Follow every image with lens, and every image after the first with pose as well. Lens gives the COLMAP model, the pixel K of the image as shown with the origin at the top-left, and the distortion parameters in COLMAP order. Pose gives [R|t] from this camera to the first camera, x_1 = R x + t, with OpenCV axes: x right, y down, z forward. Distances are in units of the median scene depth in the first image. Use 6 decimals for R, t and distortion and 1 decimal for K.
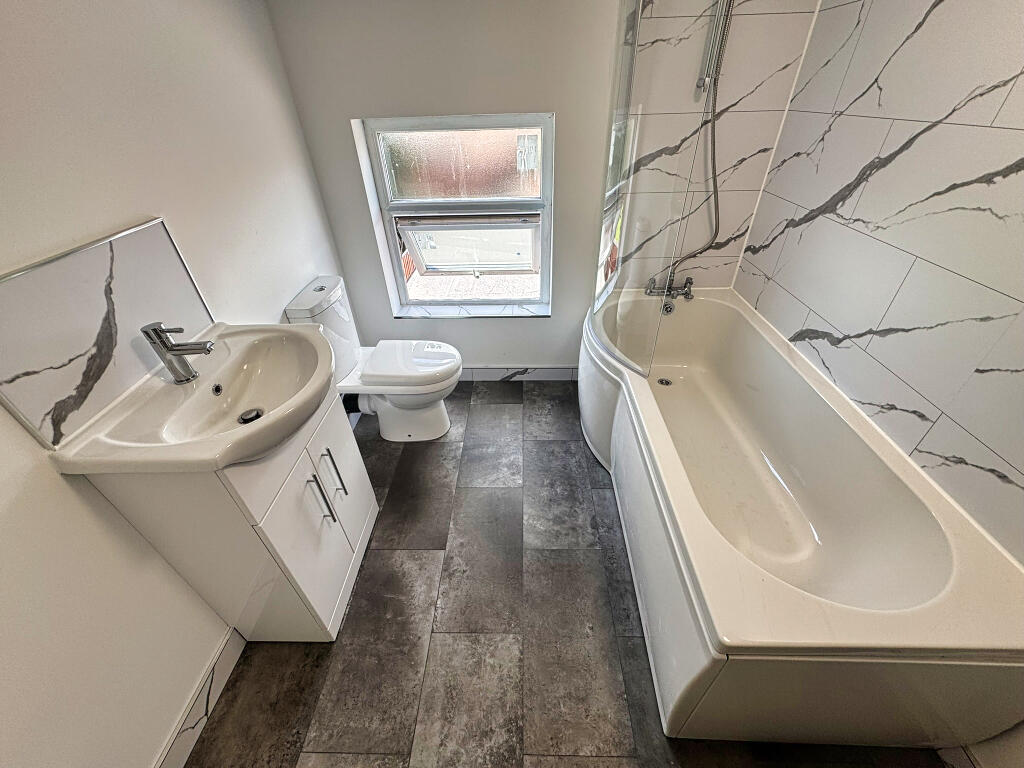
lens RADIAL K [[406.5, 0, 512.0], [0, 406.5, 384.0], [0, 0, 1]] dist [-0.000163, 0.000190]
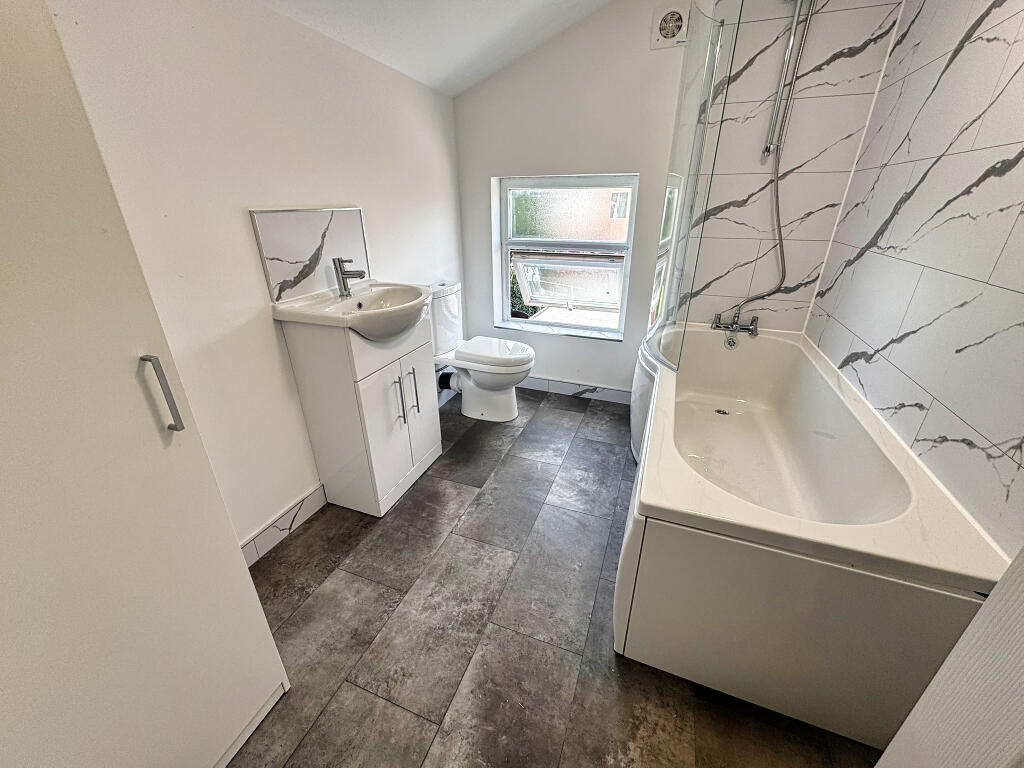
lens RADIAL K [[406.5, 0, 512.0], [0, 406.5, 384.0], [0, 0, 1]] dist [-0.000163, 0.000190]
pose [[0.941956, 0.159275, -0.295552, 0.220011], [-0.214805, 0.962458, -0.165931, 0.280925], [0.258028, 0.219786, 0.940806, -0.168501]]
